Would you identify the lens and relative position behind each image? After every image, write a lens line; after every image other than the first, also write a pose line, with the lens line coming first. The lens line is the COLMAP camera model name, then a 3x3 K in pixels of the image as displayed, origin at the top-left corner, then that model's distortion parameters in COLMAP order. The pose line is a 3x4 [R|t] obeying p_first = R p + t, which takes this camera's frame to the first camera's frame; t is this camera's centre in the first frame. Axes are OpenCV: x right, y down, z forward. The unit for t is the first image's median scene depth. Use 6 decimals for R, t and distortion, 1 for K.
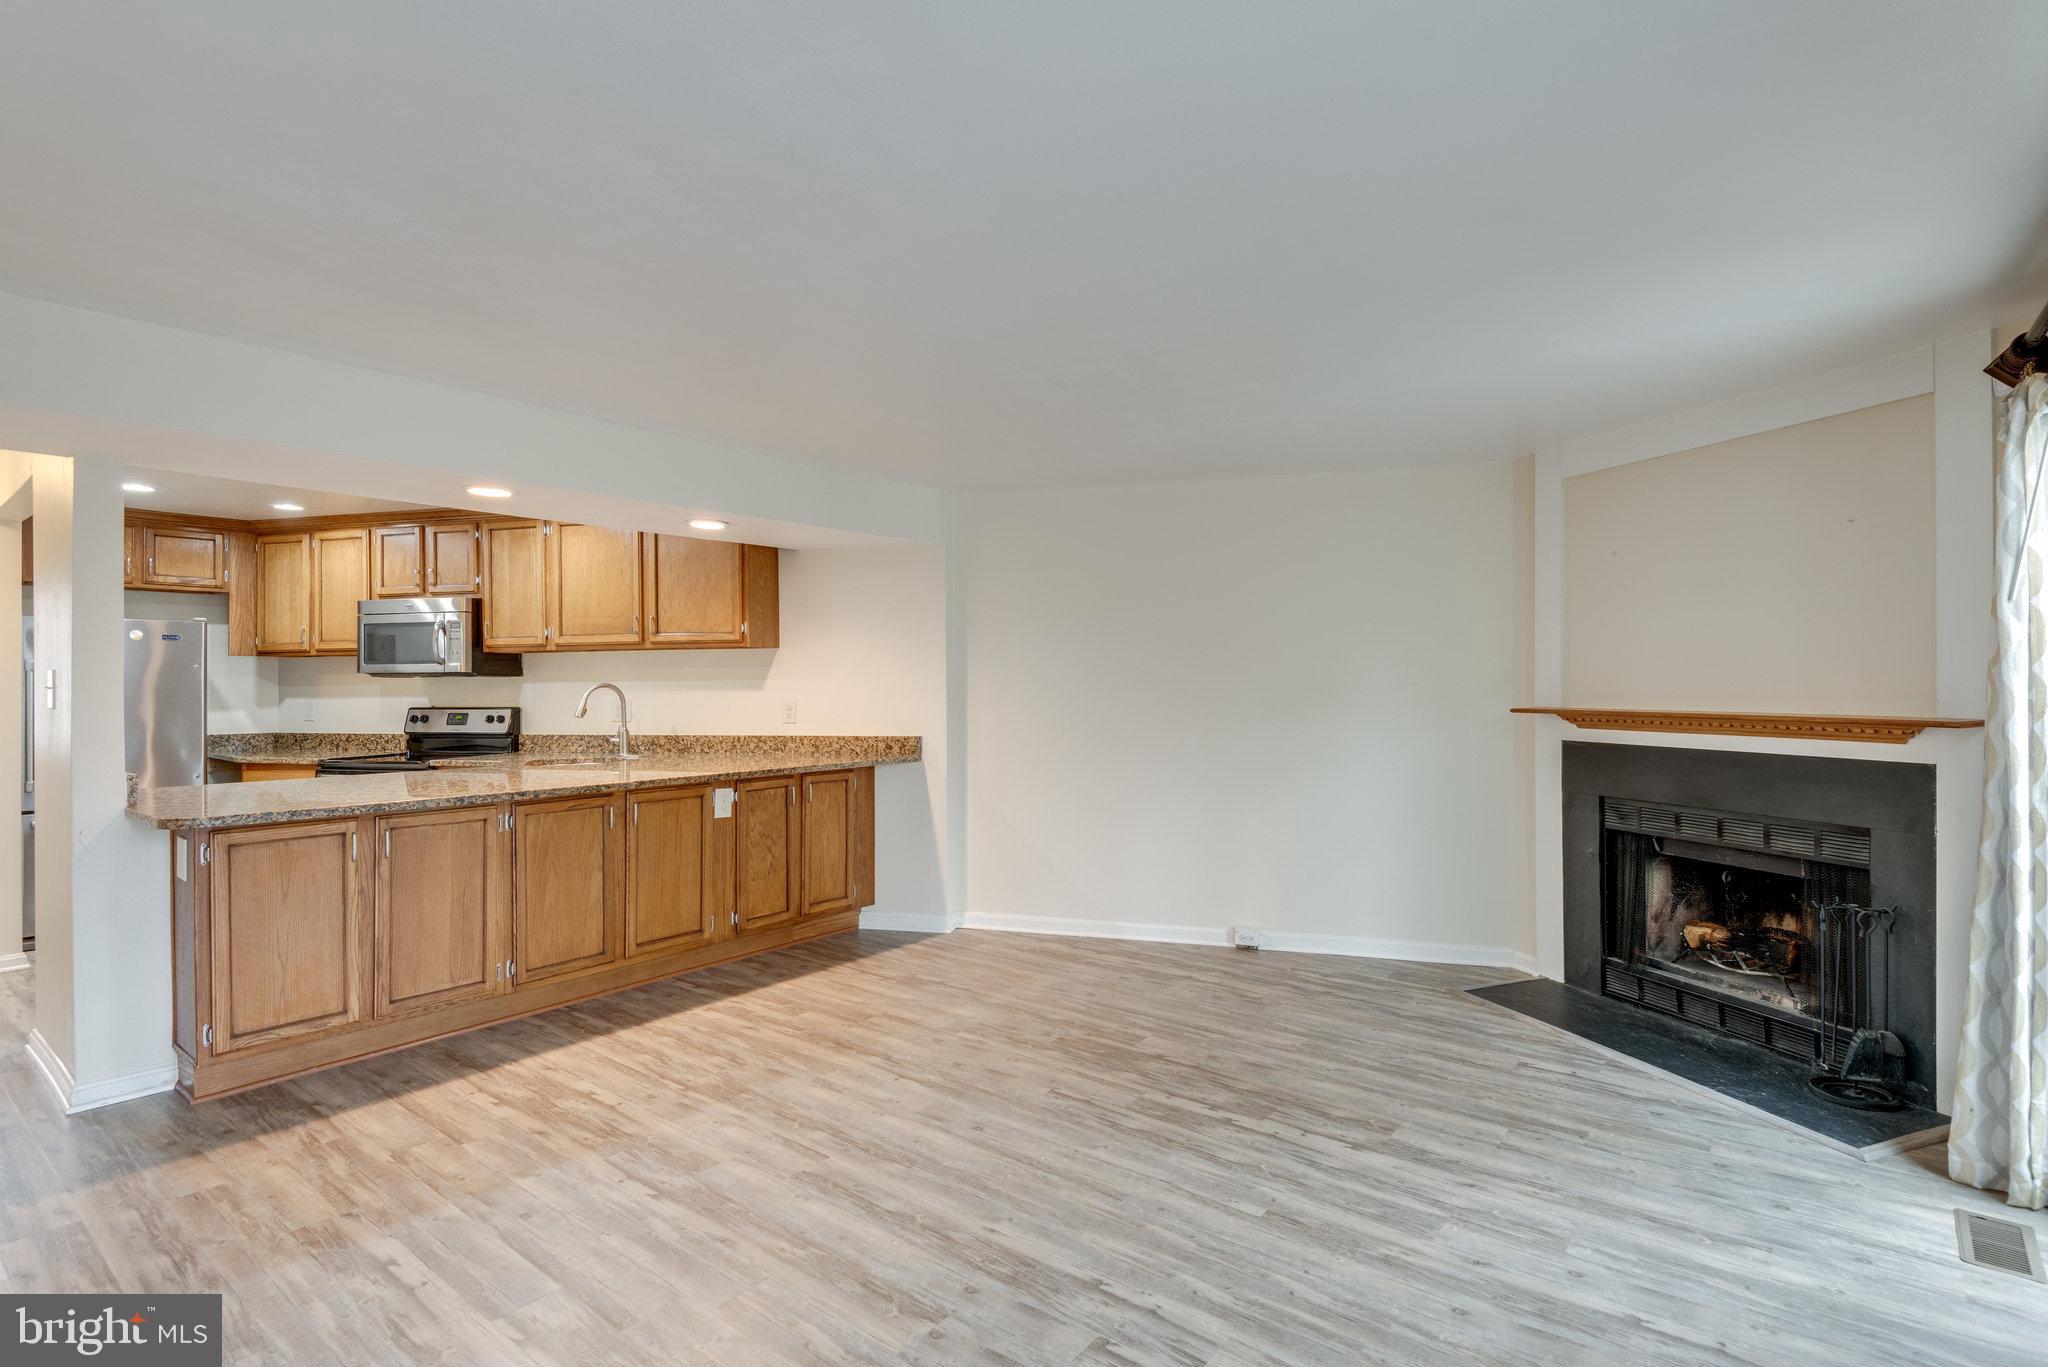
lens RADIAL K [[1010.5, 0, 1052.8], [0, 1010.5, 683.5], [0, 0, 1]] dist [0.032554, -0.027684]
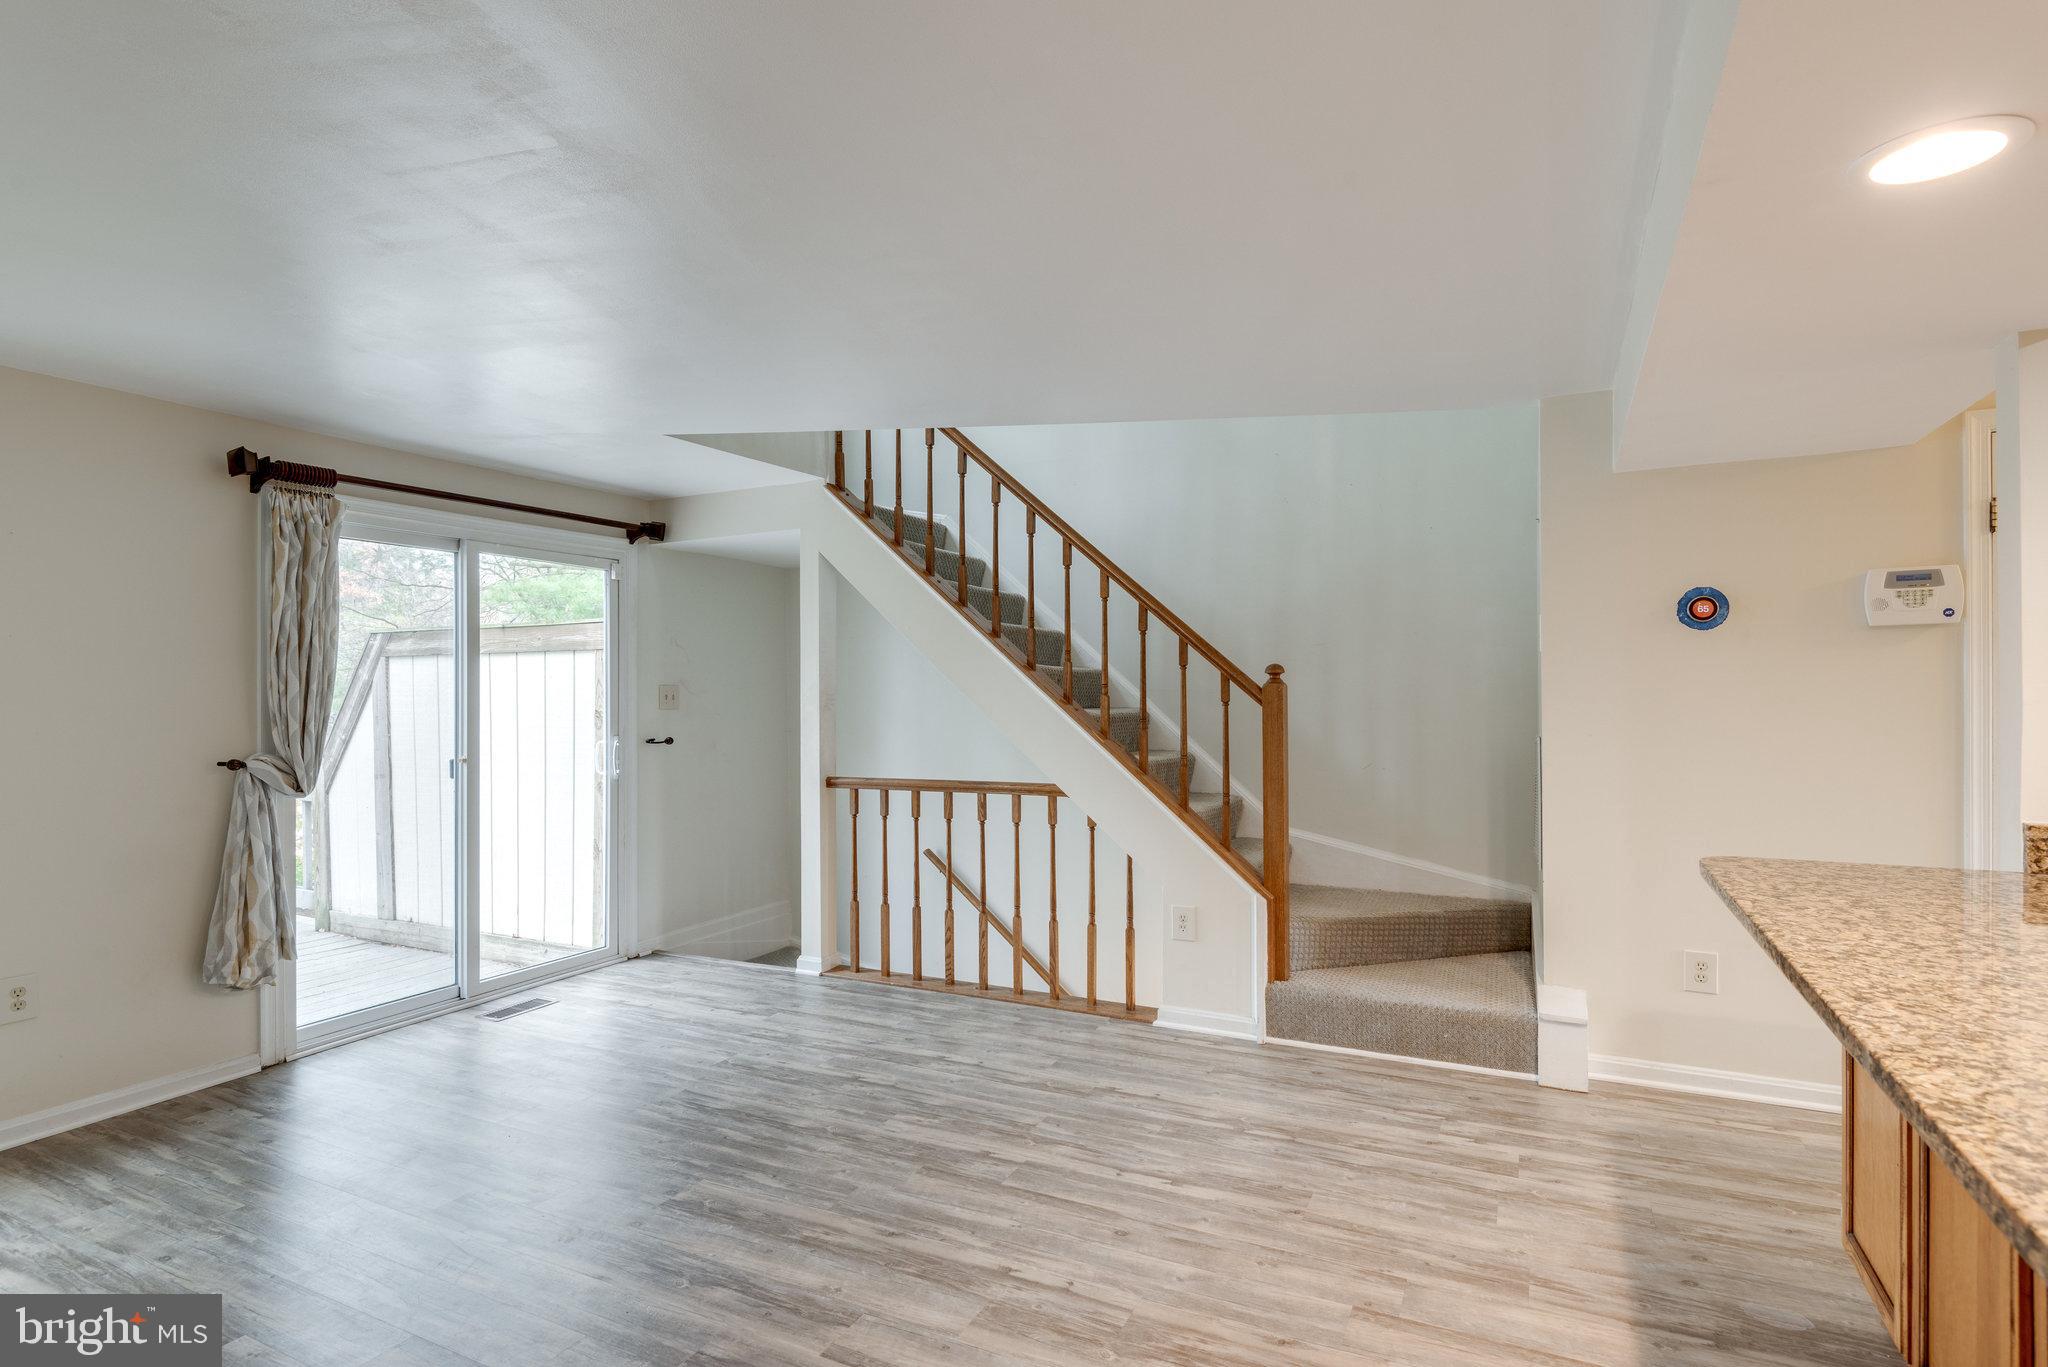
lens RADIAL K [[967.4, 0, 1091.0], [0, 967.4, 693.2], [0, 0, 1]] dist [0.020039, -0.000202]
pose [[-0.974274, 0.012673, -0.225008, -0.168216], [0.012853, 0.999917, 0.000667, -0.001312], [0.224998, -0.002242, -0.974357, 1.132791]]
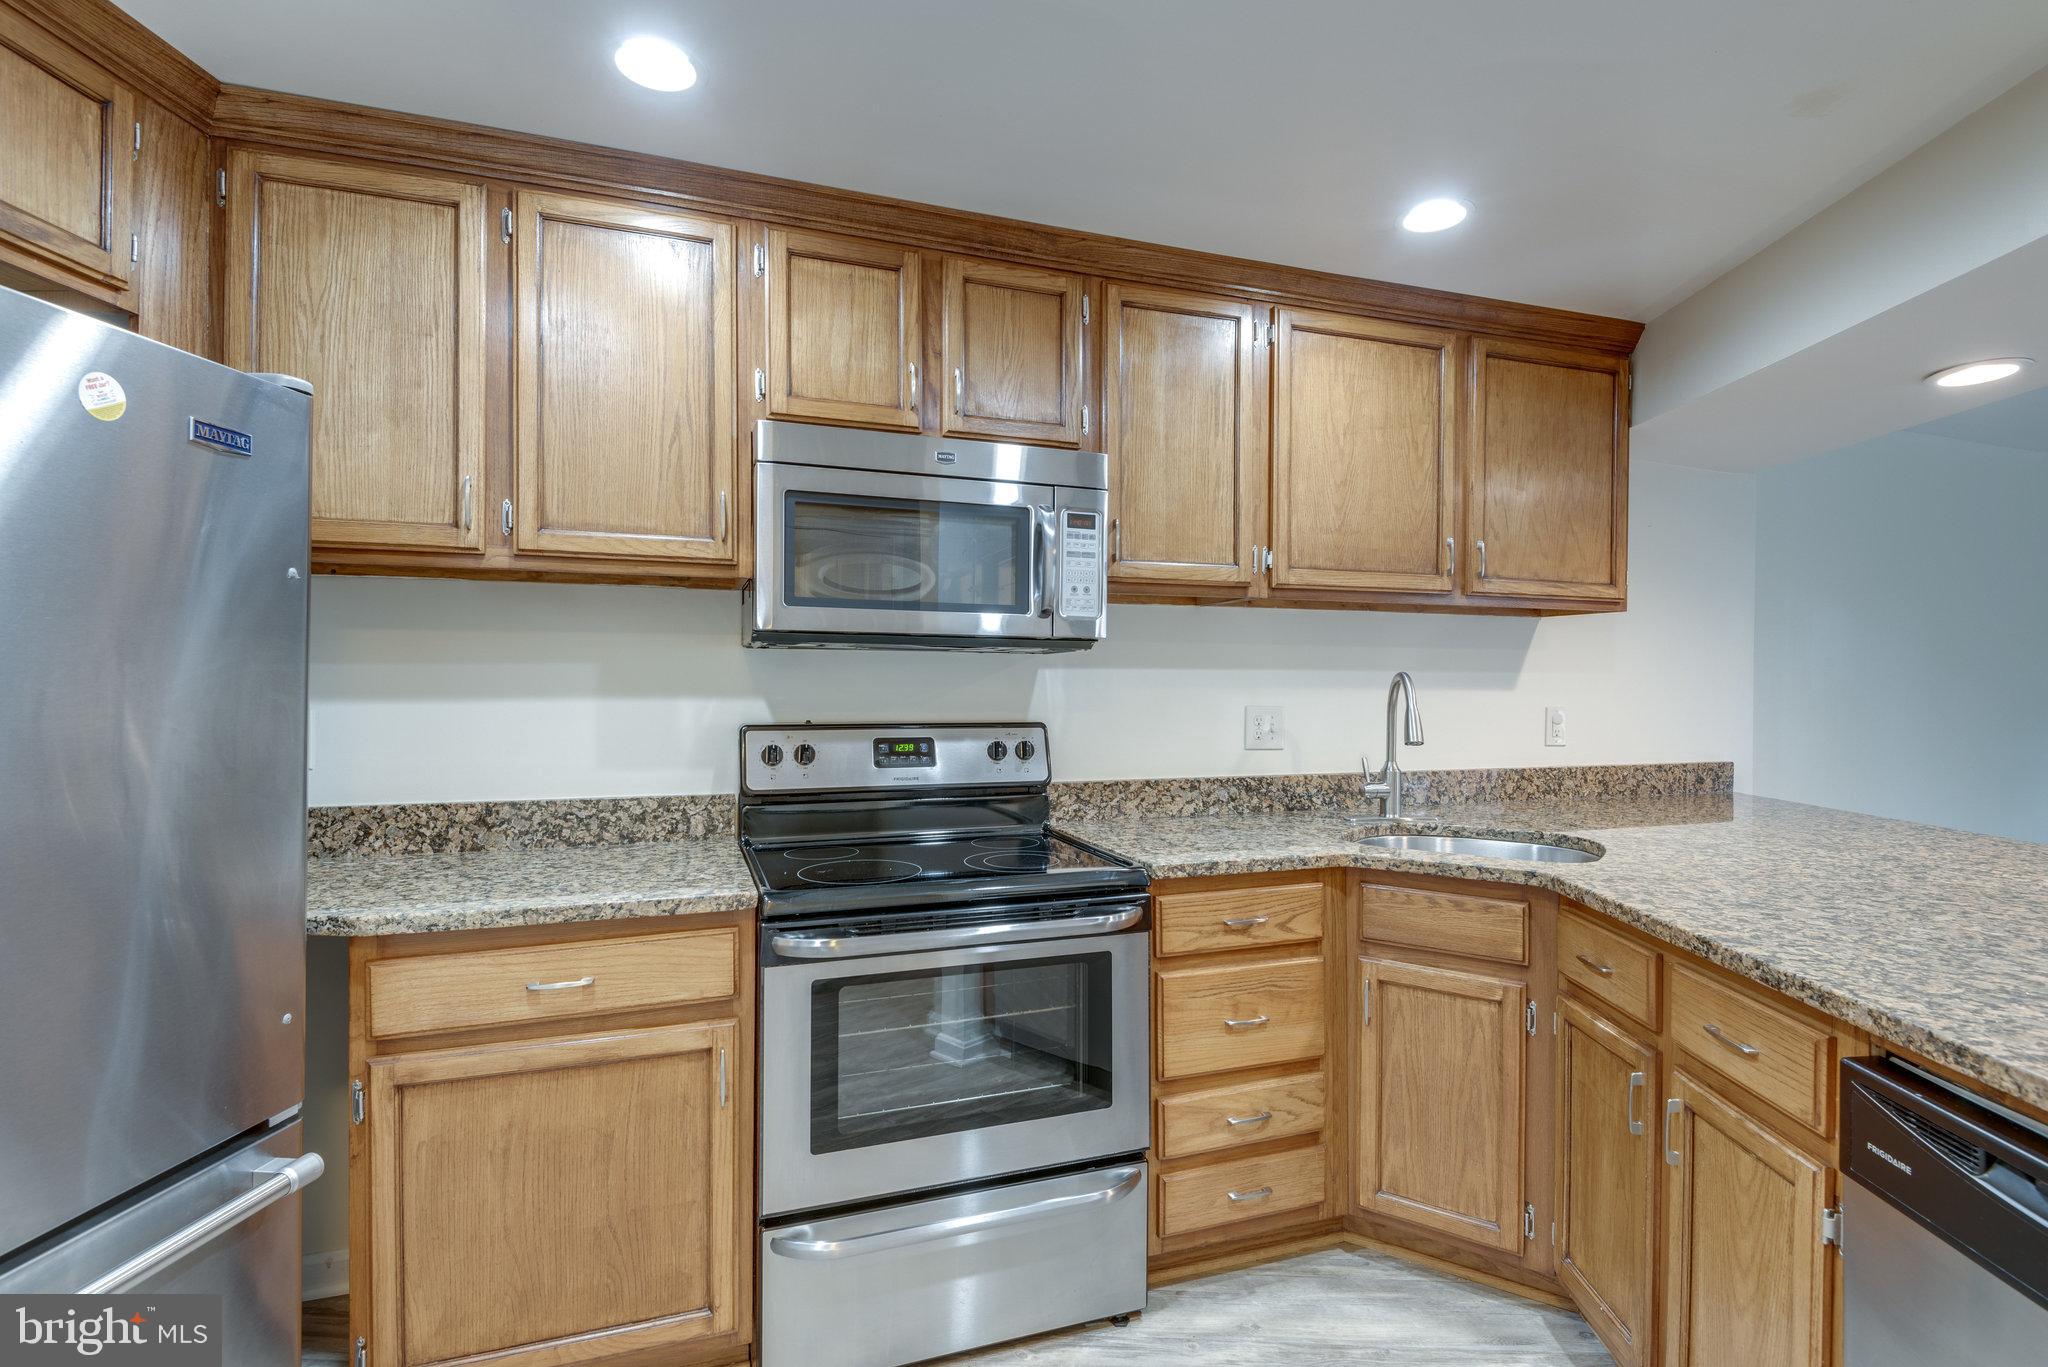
lens RADIAL K [[976.2, 0, 1028.0], [0, 976.2, 686.5], [0, 0, 1]] dist [0.037857, -0.031580]
pose [[0.815446, 0.009771, 0.578750, -1.069068], [-0.012257, 0.999925, 0.000389, 0.010515], [-0.578703, -0.007411, 0.815505, 0.902486]]
